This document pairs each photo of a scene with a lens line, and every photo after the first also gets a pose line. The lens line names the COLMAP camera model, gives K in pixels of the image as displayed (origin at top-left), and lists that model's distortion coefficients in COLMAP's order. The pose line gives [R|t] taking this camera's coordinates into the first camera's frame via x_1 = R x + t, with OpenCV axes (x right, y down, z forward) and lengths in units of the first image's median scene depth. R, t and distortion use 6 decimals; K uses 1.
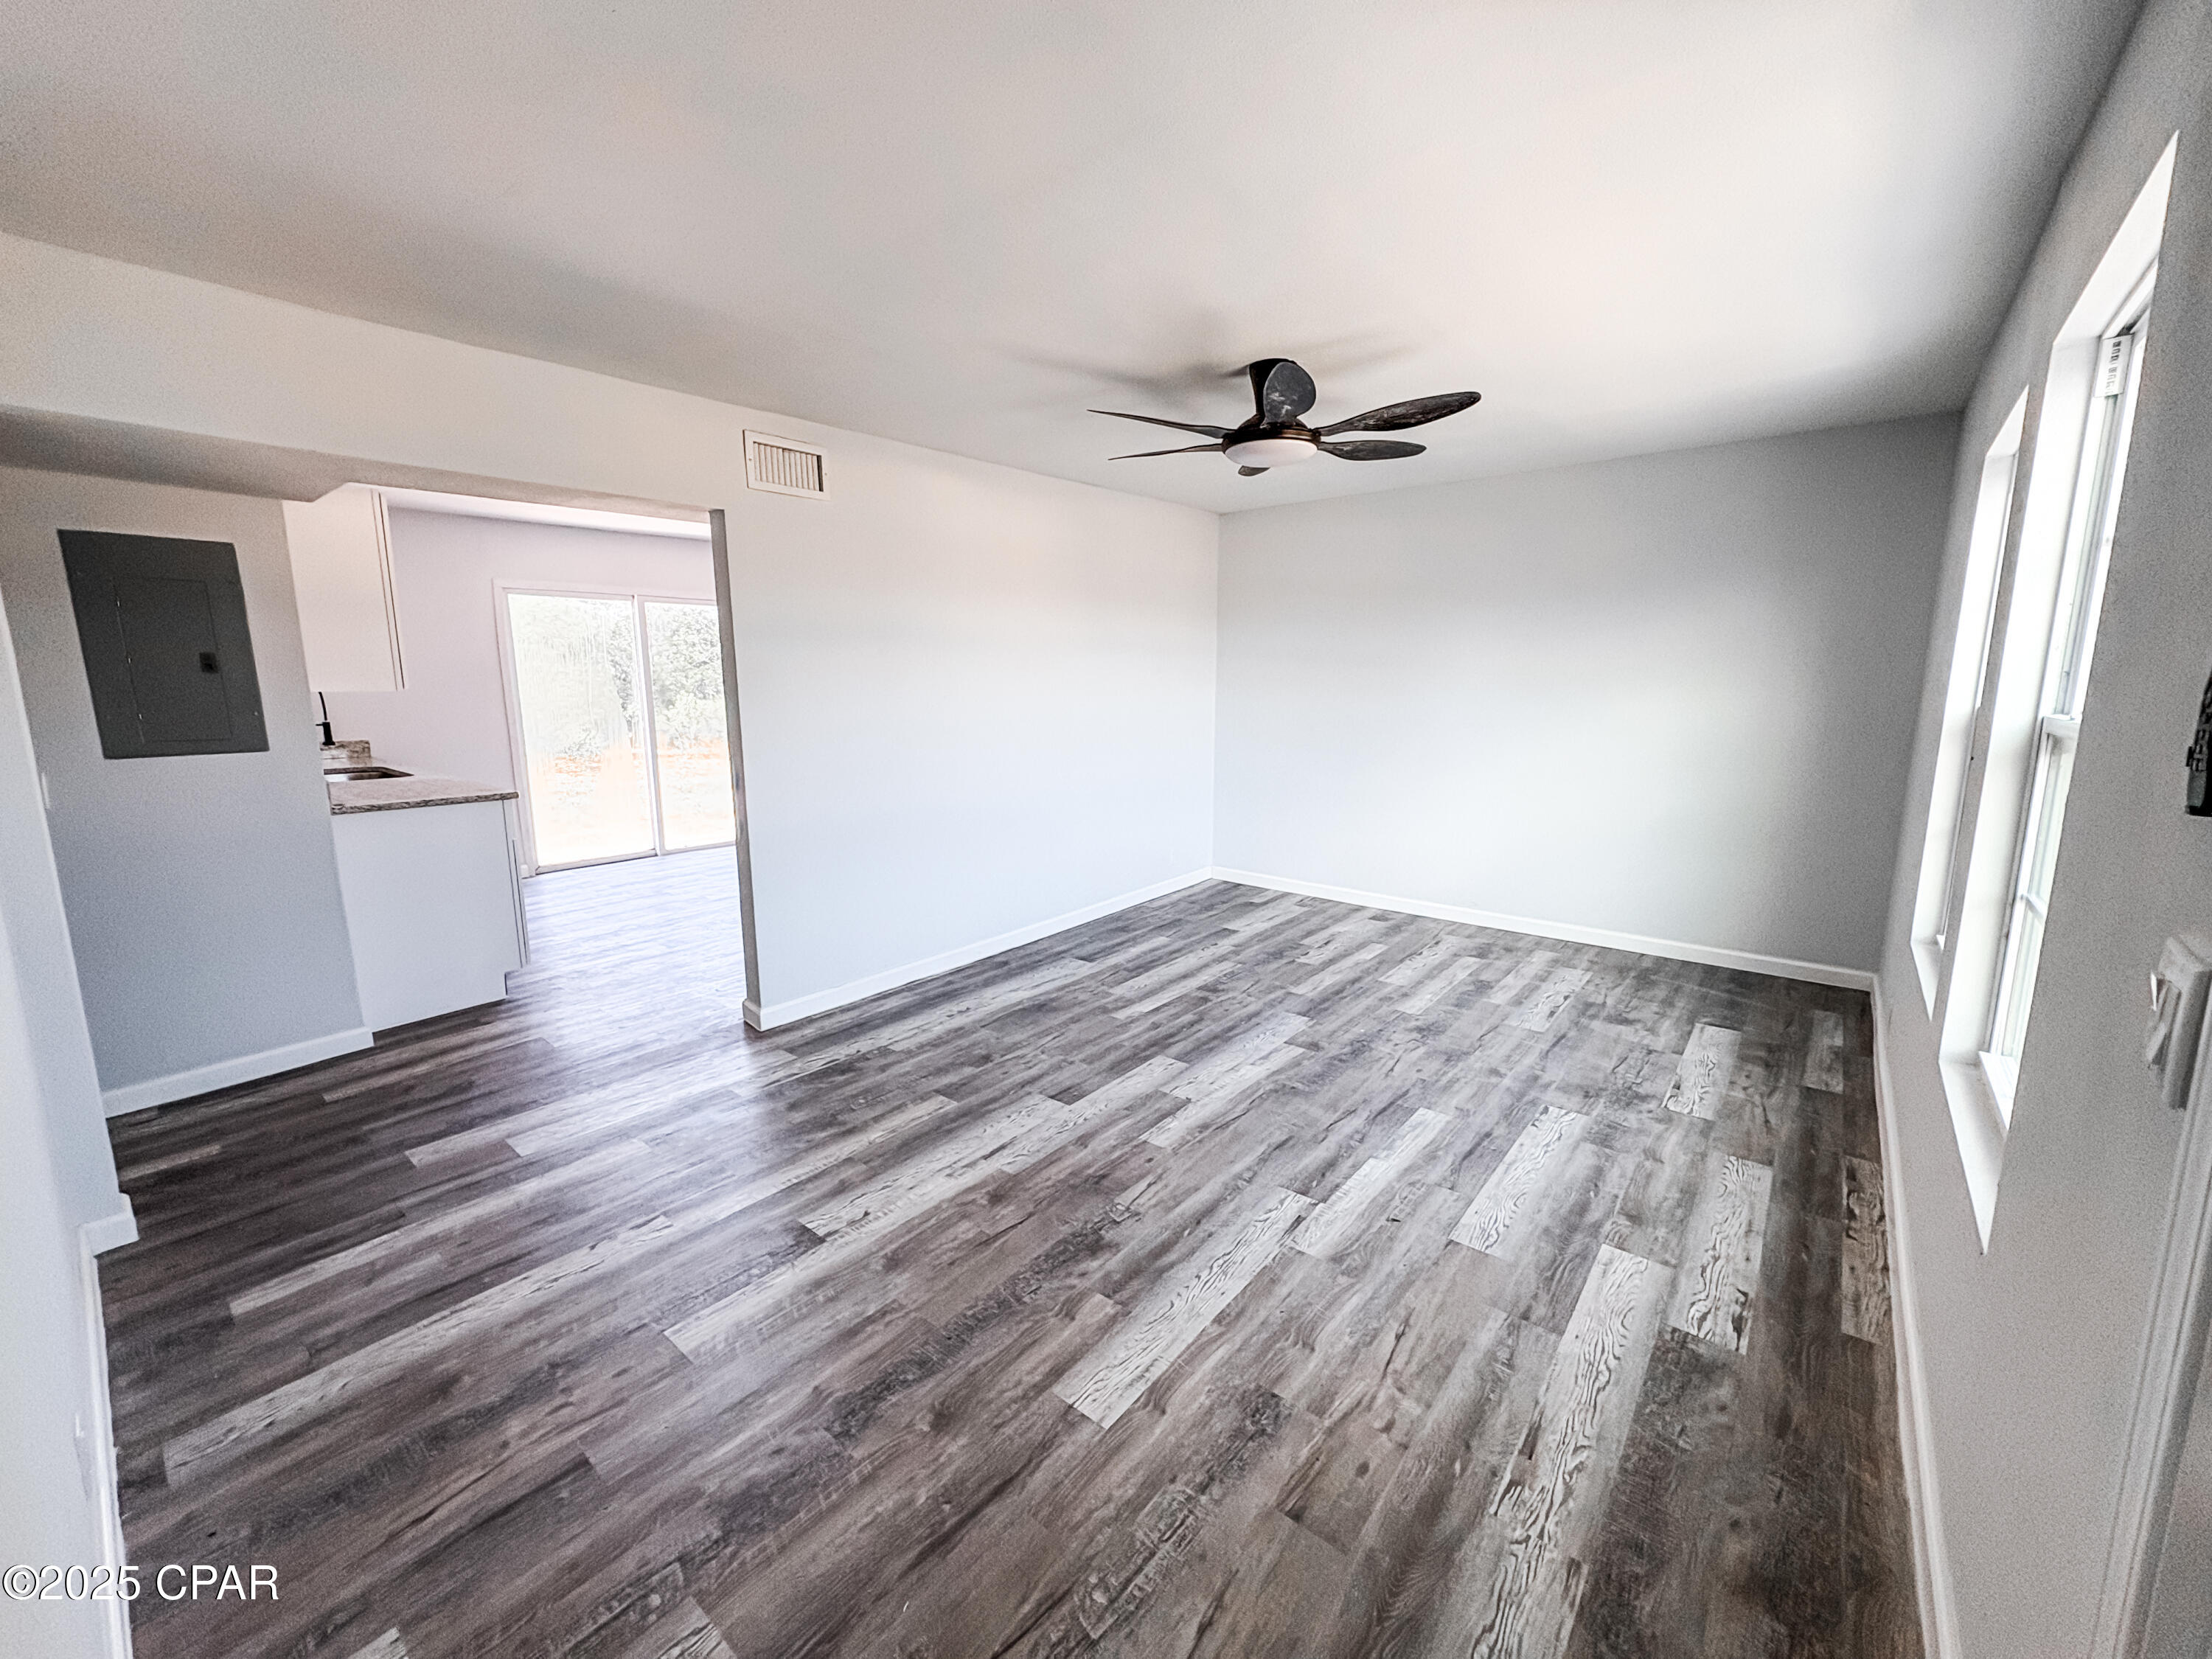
lens RADIAL K [[885.1, 0, 1133.2], [0, 885.1, 821.5], [0, 0, 1]] dist [0.001325, 0.000390]
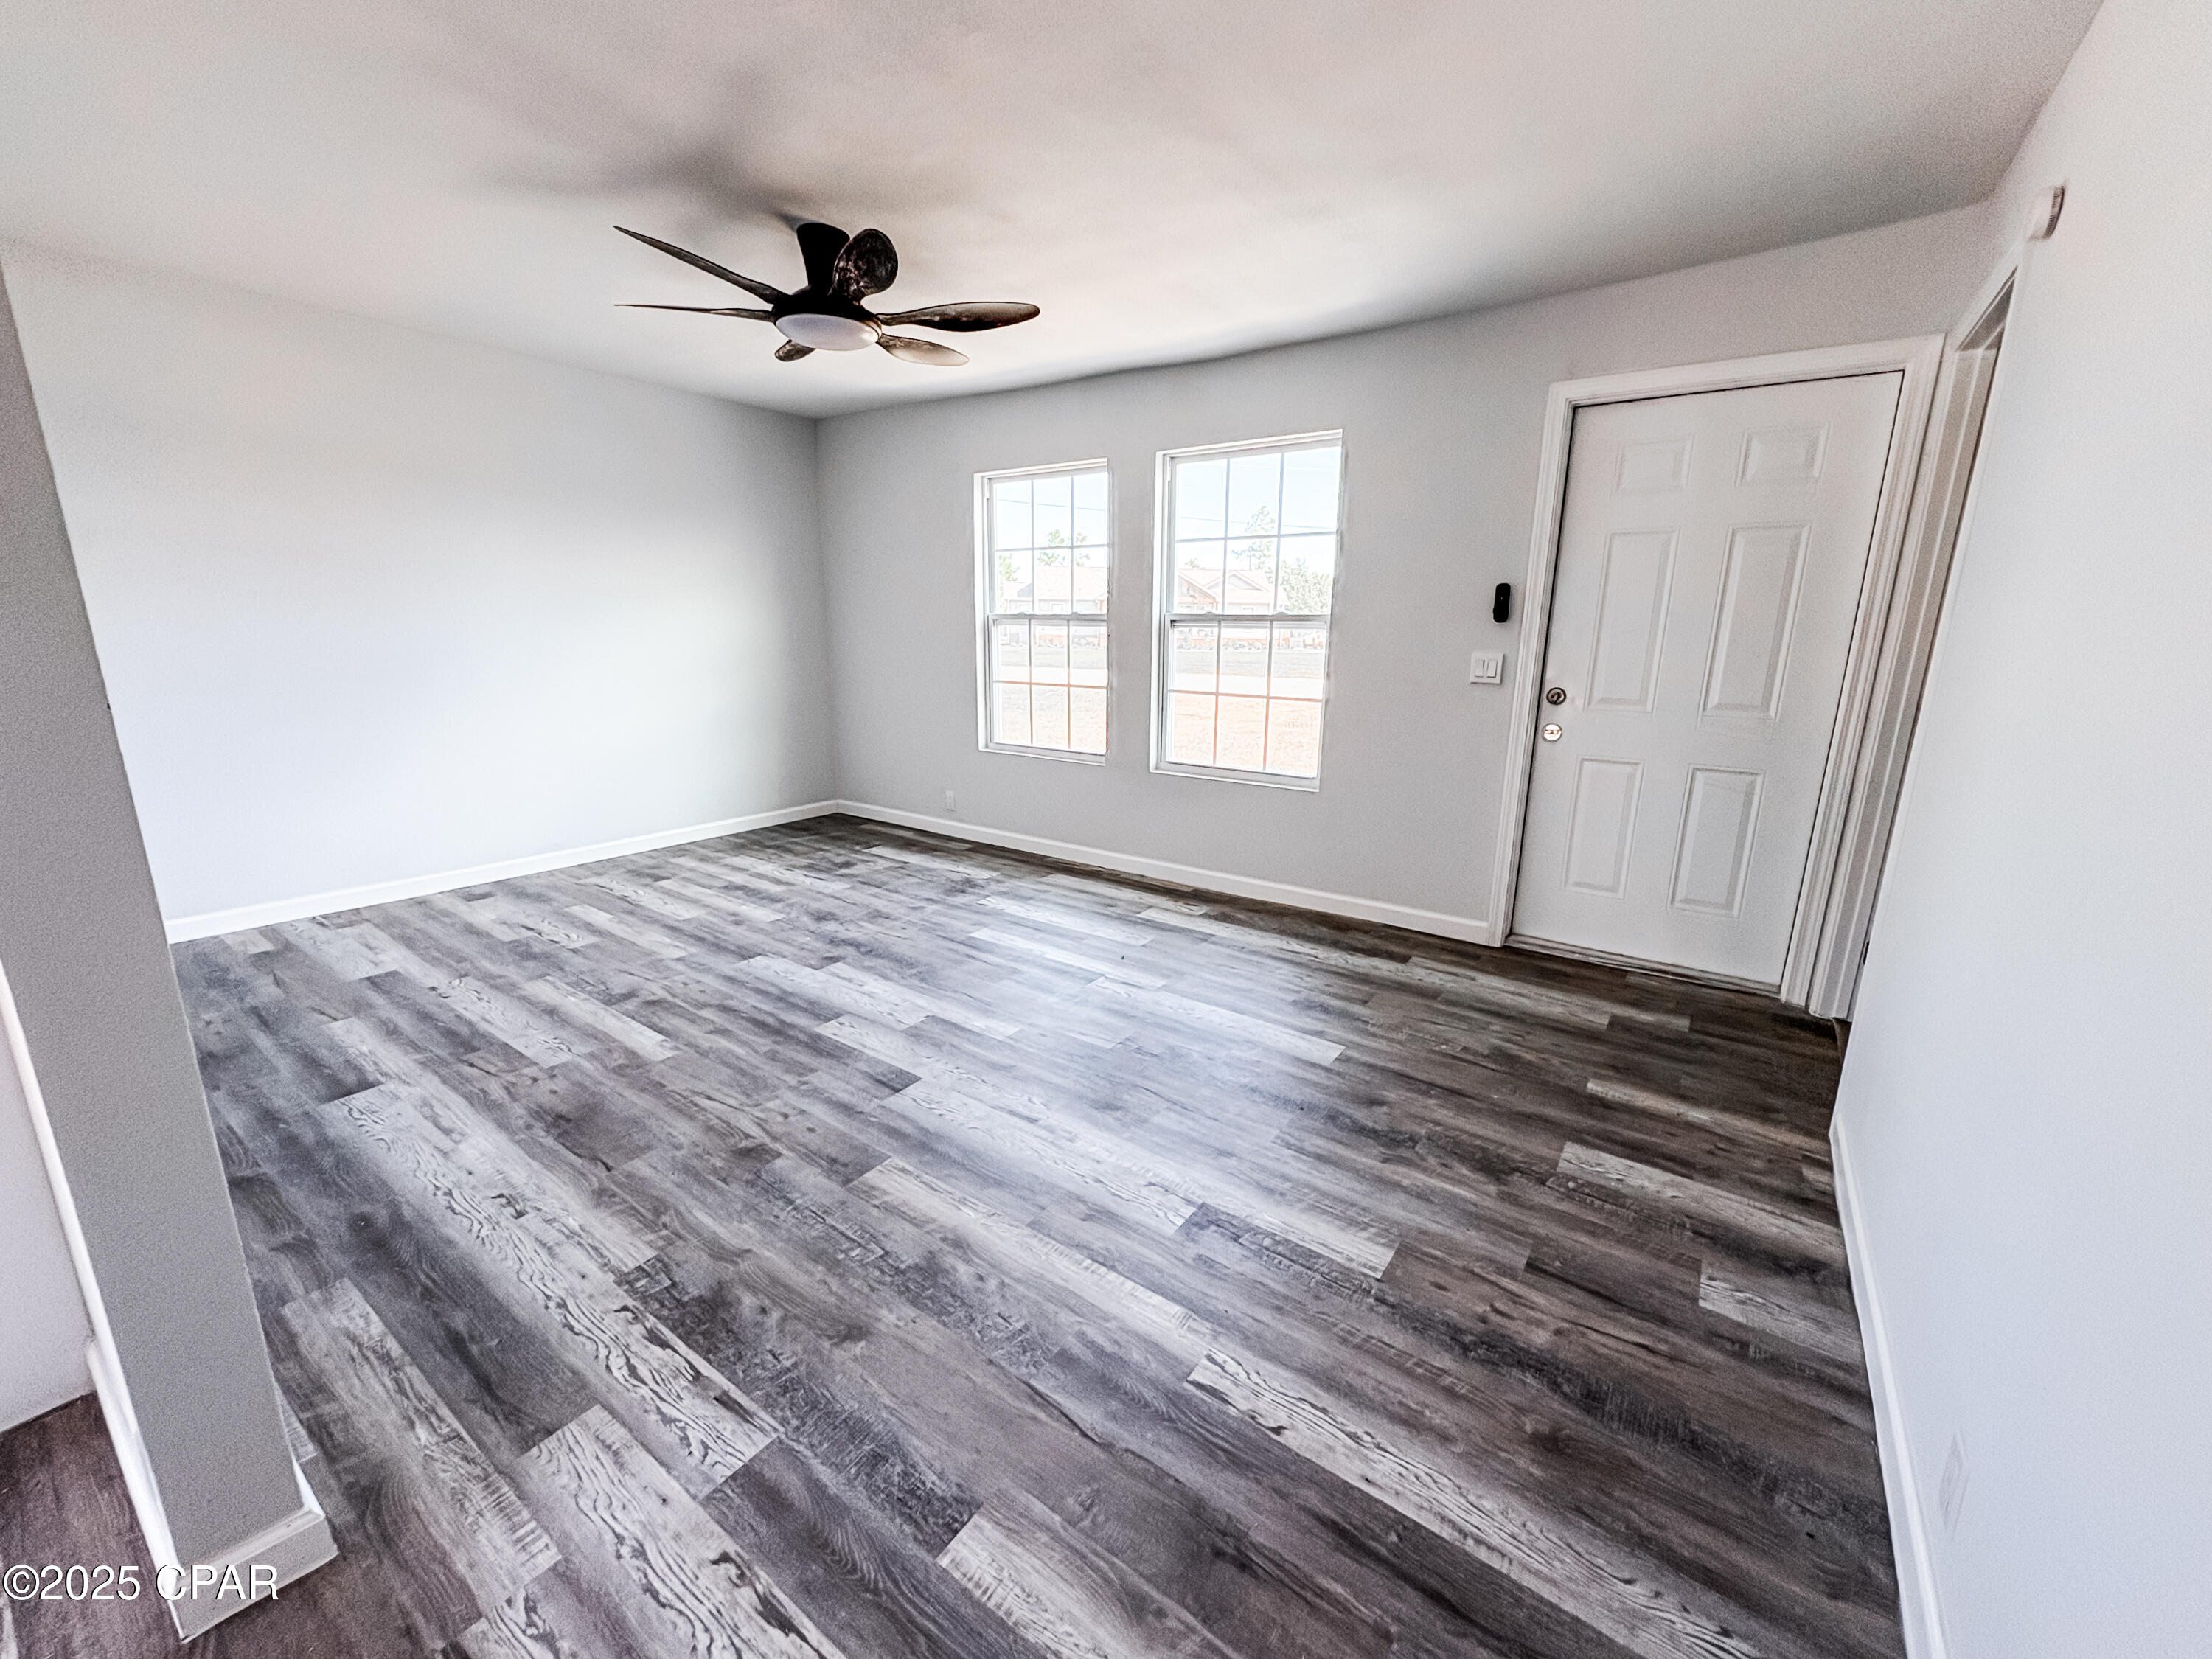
lens RADIAL K [[885.7, 0, 1106.0], [0, 885.7, 829.5], [0, 0, 1]] dist [0.001442, 0.000310]
pose [[-0.060623, -0.229286, 0.971470, -0.739297], [0.148920, 0.960289, 0.235940, -0.071824], [-0.986989, 0.158975, -0.024070, 0.700471]]
